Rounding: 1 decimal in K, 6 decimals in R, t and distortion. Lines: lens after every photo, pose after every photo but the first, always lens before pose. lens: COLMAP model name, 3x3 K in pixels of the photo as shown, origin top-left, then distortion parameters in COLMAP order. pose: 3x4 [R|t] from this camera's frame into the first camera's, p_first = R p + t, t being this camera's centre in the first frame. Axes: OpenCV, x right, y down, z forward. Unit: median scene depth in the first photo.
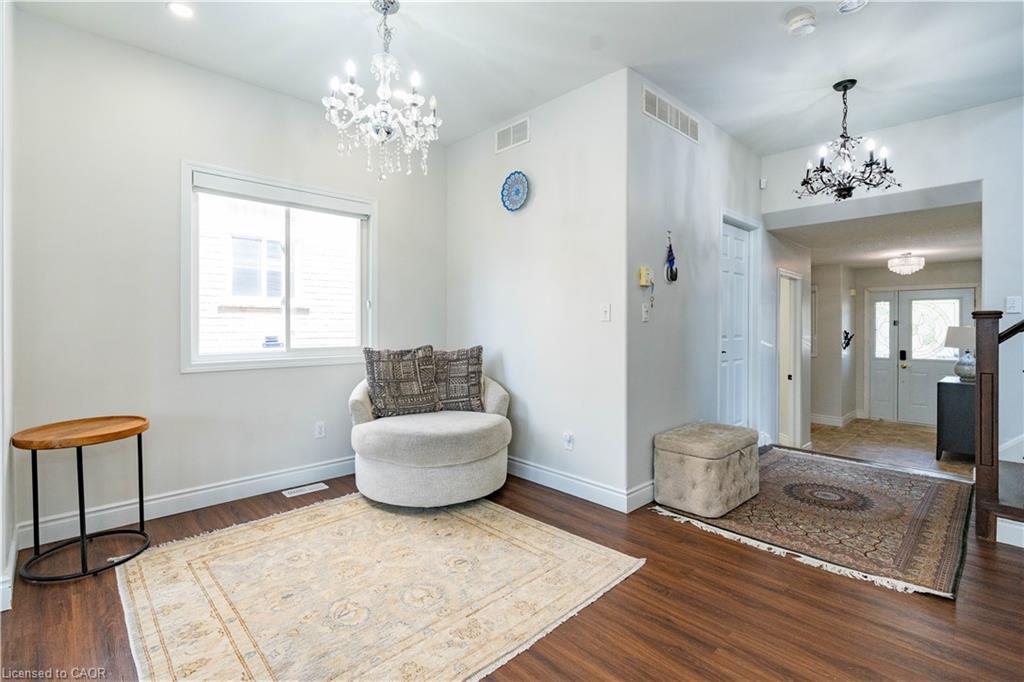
lens RADIAL K [[457.0, 0, 536.6], [0, 457.0, 326.1], [0, 0, 1]] dist [0.000722, -0.000007]
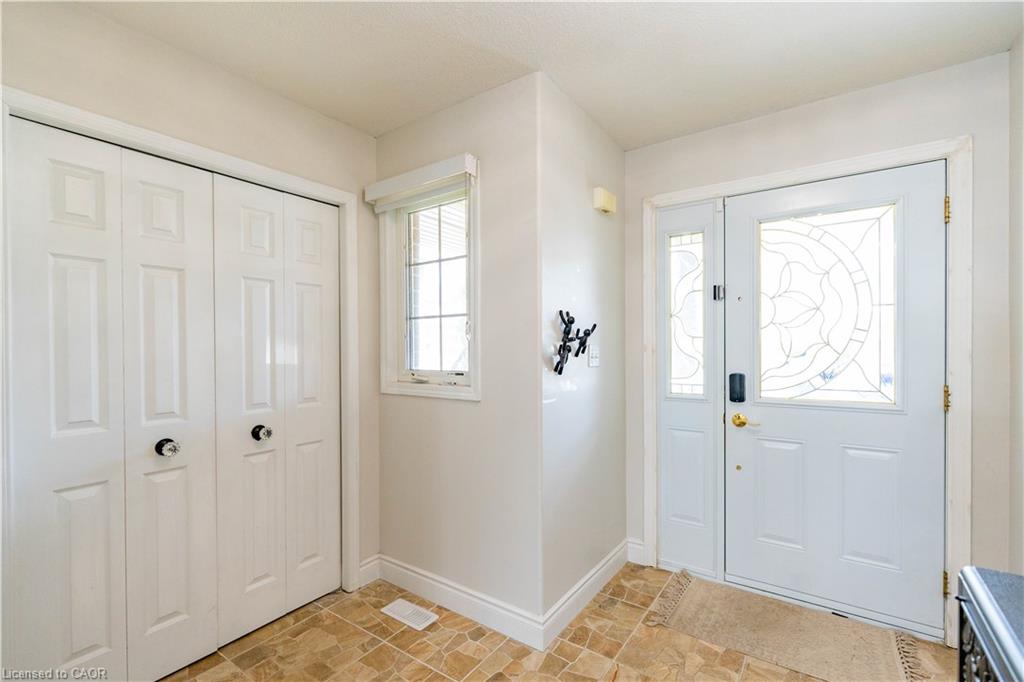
lens RADIAL K [[457.0, 0, 519.5], [0, 457.0, 343.4], [0, 0, 1]] dist [0.000722, -0.000007]
pose [[0.981741, -0.005778, 0.190136, 0.578554], [0.006245, 0.999979, -0.001858, 0.030686], [-0.190121, 0.003012, 0.981756, 0.698419]]
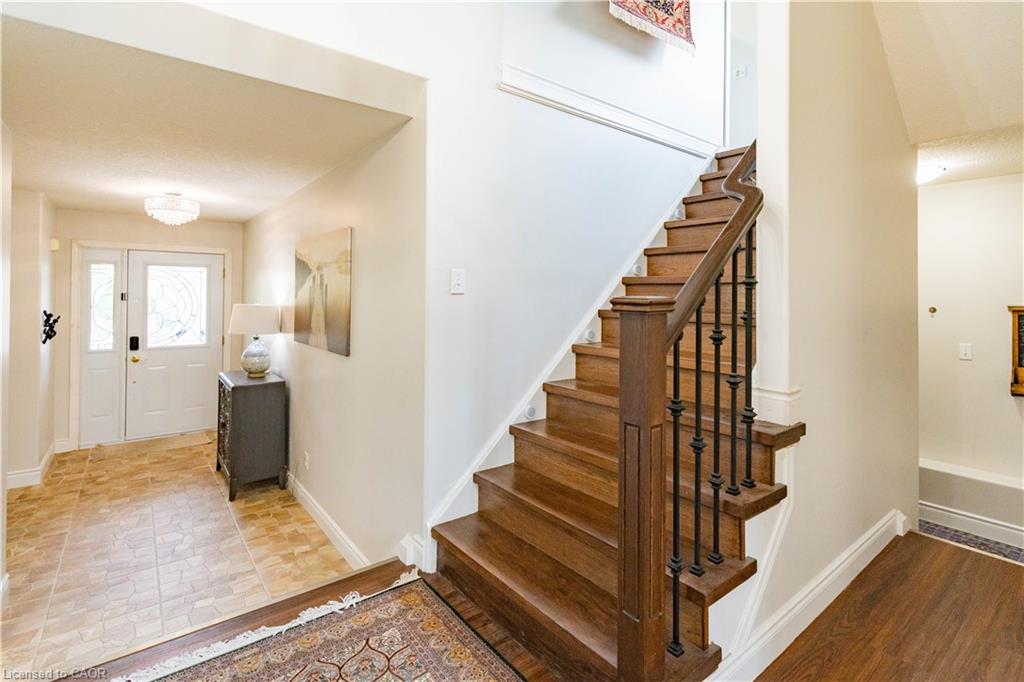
lens RADIAL K [[479.6, 0, 529.0], [0, 479.6, 295.2], [0, 0, 1]] dist [0.000975, -0.000790]
pose [[0.105565, 0.003066, 0.994408, 0.142940], [-0.004751, 0.999985, -0.002579, -0.009872], [-0.994401, -0.004452, 0.105578, 0.330097]]
